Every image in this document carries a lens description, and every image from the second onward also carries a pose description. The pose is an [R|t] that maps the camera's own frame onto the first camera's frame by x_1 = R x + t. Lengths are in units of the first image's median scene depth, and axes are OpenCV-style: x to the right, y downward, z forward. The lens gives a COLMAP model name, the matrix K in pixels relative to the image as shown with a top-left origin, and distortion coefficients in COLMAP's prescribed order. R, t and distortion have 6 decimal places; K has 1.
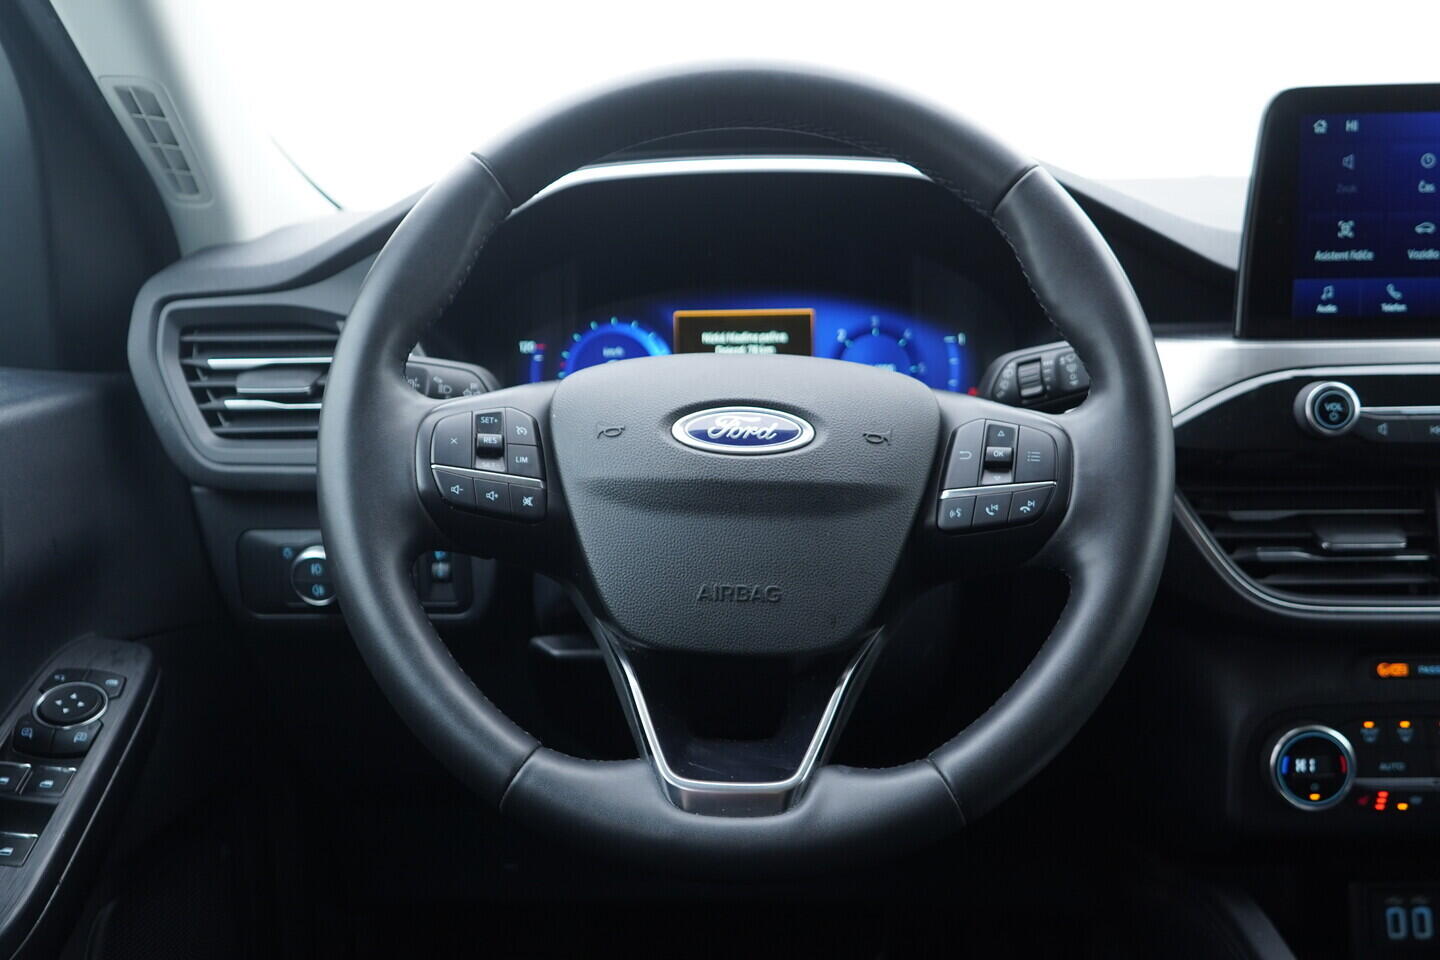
lens RADIAL K [[1498.0, 0, 725.1], [0, 1498.0, 474.7], [0, 0, 1]] dist [-0.005473, 0.008882]
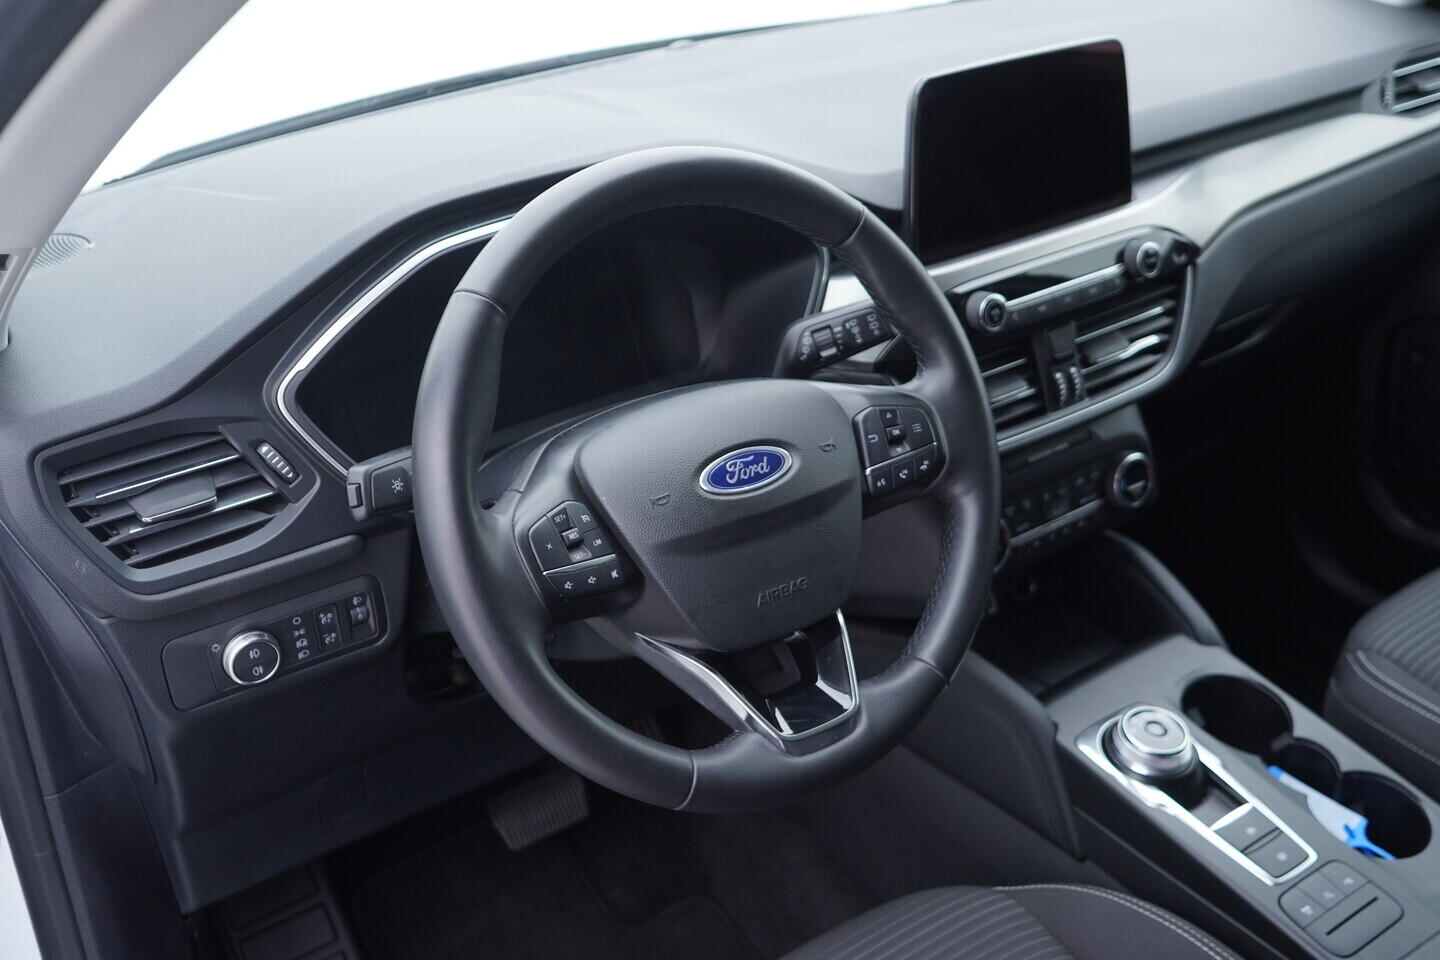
lens RADIAL K [[1498.0, 0, 725.1], [0, 1498.0, 474.7], [0, 0, 1]] dist [-0.005473, 0.008882]
pose [[0.803465, -0.288167, 0.520964, -0.563795], [0.156643, 0.946544, 0.281989, -0.326770], [-0.574375, -0.144963, 0.805654, -0.022772]]
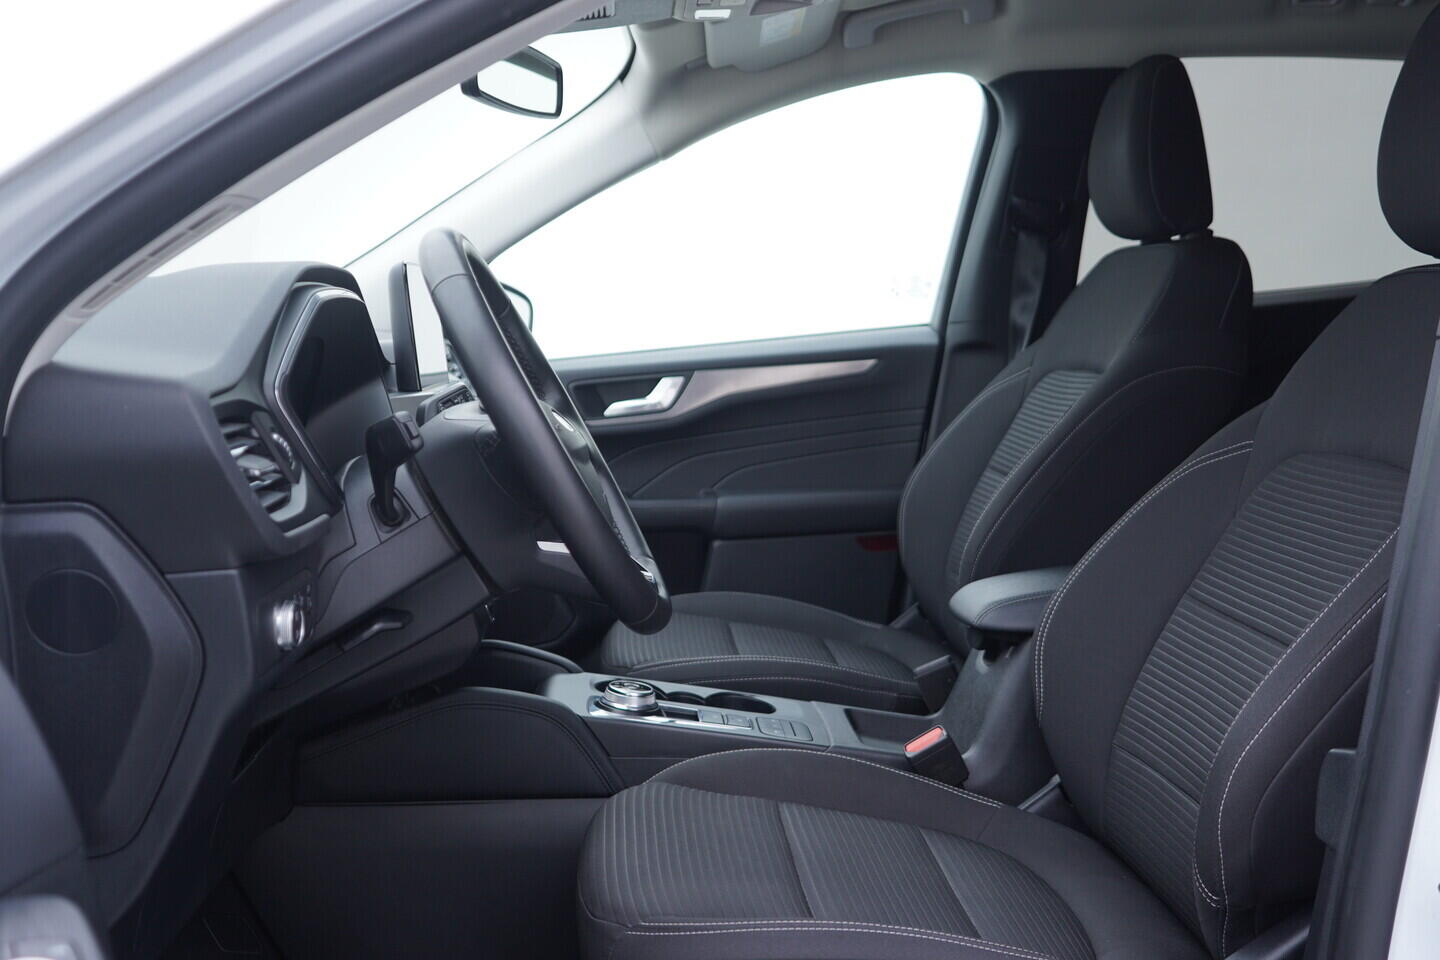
lens RADIAL K [[1498.0, 0, 725.1], [0, 1498.0, 474.7], [0, 0, 1]] dist [-0.005473, 0.008882]
pose [[0.195696, -0.118223, 0.973512, -1.475979], [0.176905, 0.980677, 0.083532, -0.099539], [-0.964577, 0.155872, 0.212829, 0.450312]]
